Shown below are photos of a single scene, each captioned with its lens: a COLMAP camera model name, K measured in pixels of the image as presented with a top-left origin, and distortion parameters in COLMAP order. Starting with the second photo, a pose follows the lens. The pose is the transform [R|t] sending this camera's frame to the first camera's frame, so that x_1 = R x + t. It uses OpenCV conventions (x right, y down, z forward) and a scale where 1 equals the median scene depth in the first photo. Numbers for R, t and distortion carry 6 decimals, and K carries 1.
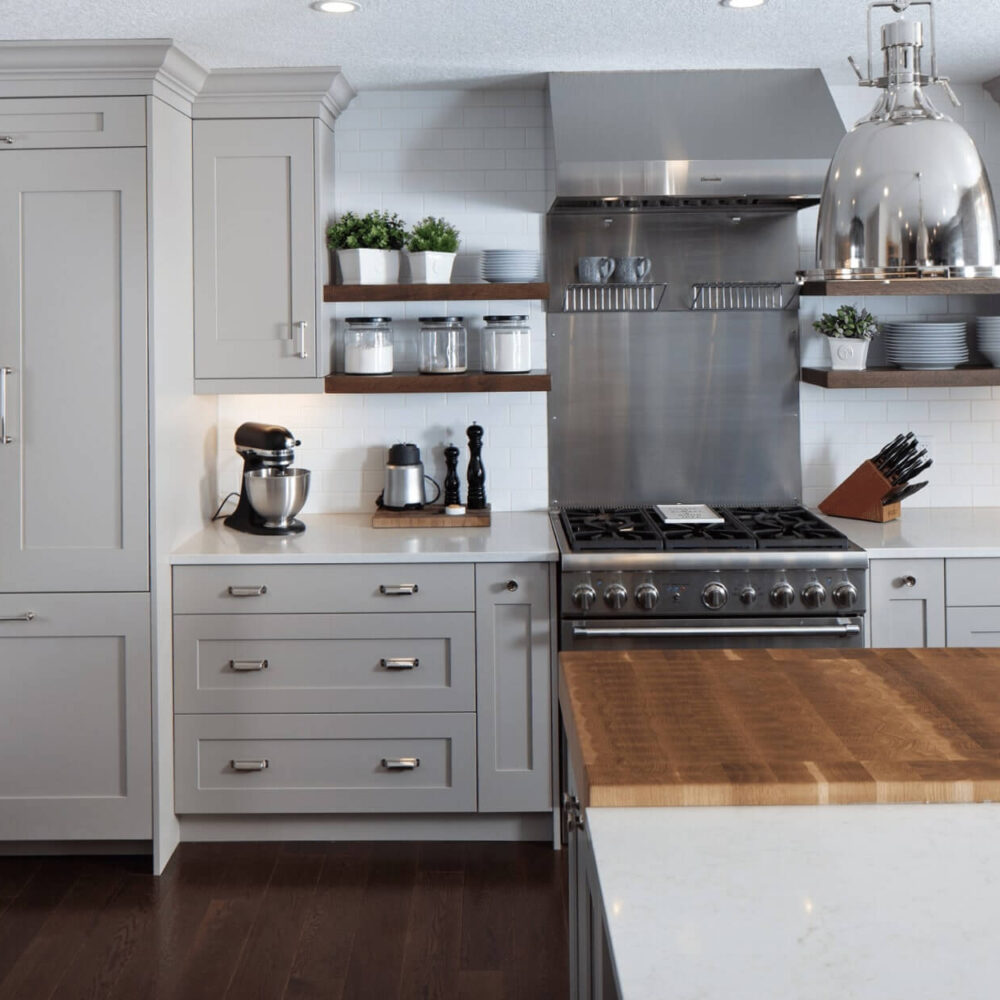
lens RADIAL K [[1130.4, 0, 483.8], [0, 1130.4, 287.7], [0, 0, 1]] dist [-0.011689, 0.002862]
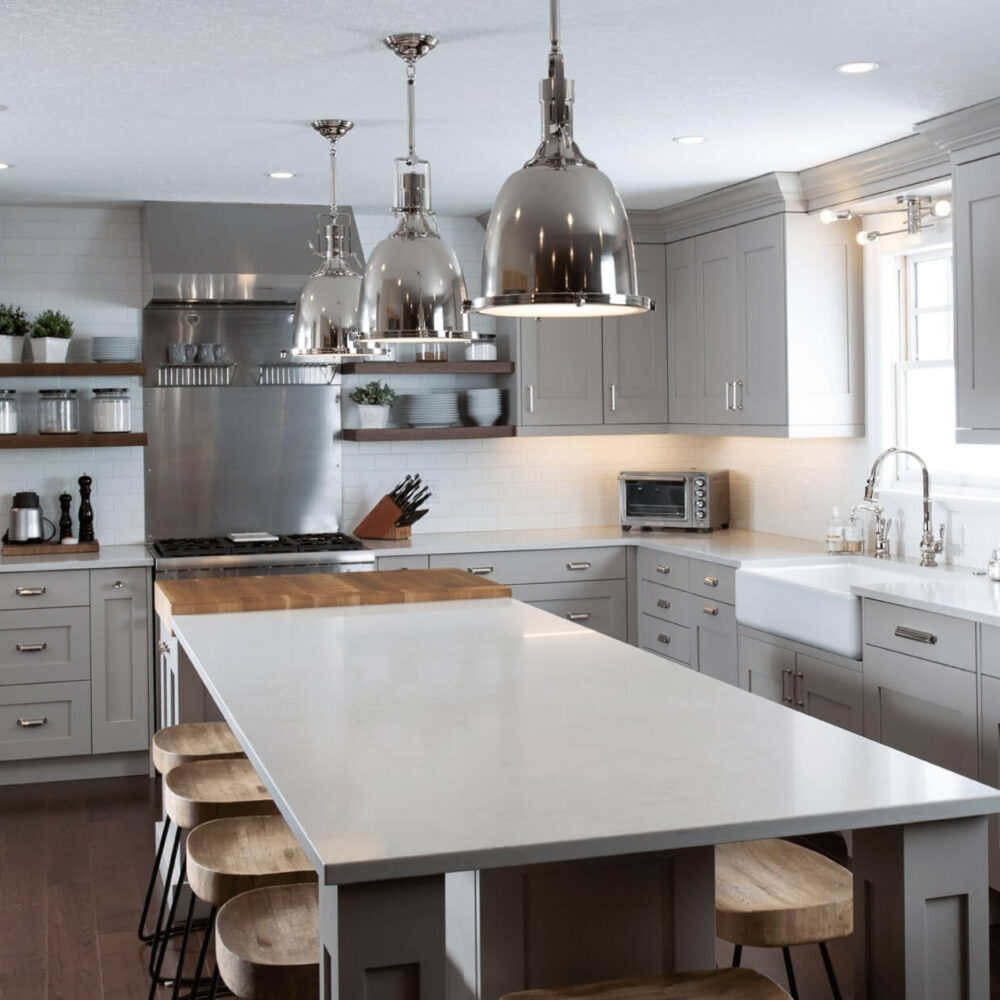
lens RADIAL K [[1486.7, 0, 501.8], [0, 1486.7, 406.7], [0, 0, 1]] dist [0.009670, -0.002168]
pose [[0.955933, -0.001220, 0.293582, -0.052065], [-0.002568, 0.999918, 0.012518, 0.023287], [-0.293573, -0.012720, 0.955852, -0.744246]]
